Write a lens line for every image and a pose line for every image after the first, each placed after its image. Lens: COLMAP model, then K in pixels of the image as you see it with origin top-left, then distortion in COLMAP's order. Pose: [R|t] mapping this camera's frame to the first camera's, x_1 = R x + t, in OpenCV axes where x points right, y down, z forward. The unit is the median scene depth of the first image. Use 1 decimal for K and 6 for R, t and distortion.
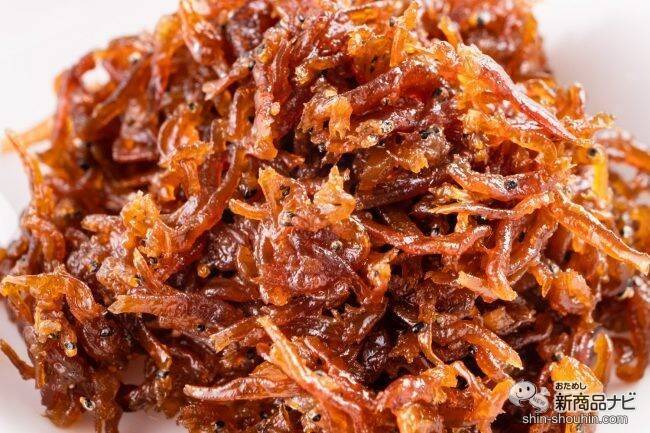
lens RADIAL K [[2630.6, 0, 326.2], [0, 2630.6, 213.9], [0, 0, 1]] dist [0.108495, 0.000000]
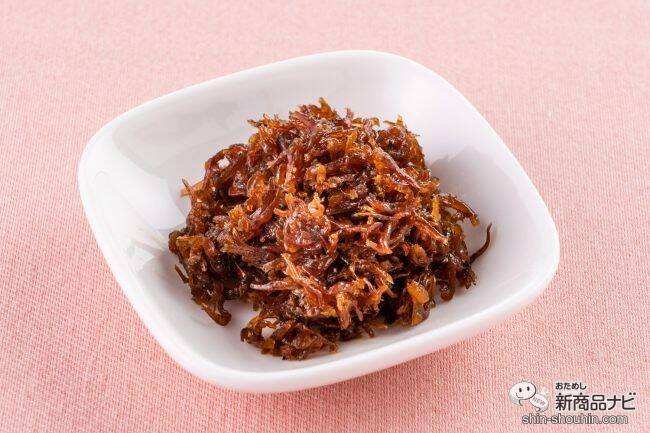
lens RADIAL K [[2630.6, 0, 324.3], [0, 2630.6, 217.5], [0, 0, 1]] dist [0.108495, 0.000000]
pose [[0.996023, 0.041126, -0.079035, 0.194748], [-0.049835, 0.992505, -0.111584, 0.263375], [0.073853, 0.115079, 0.990607, -1.334313]]
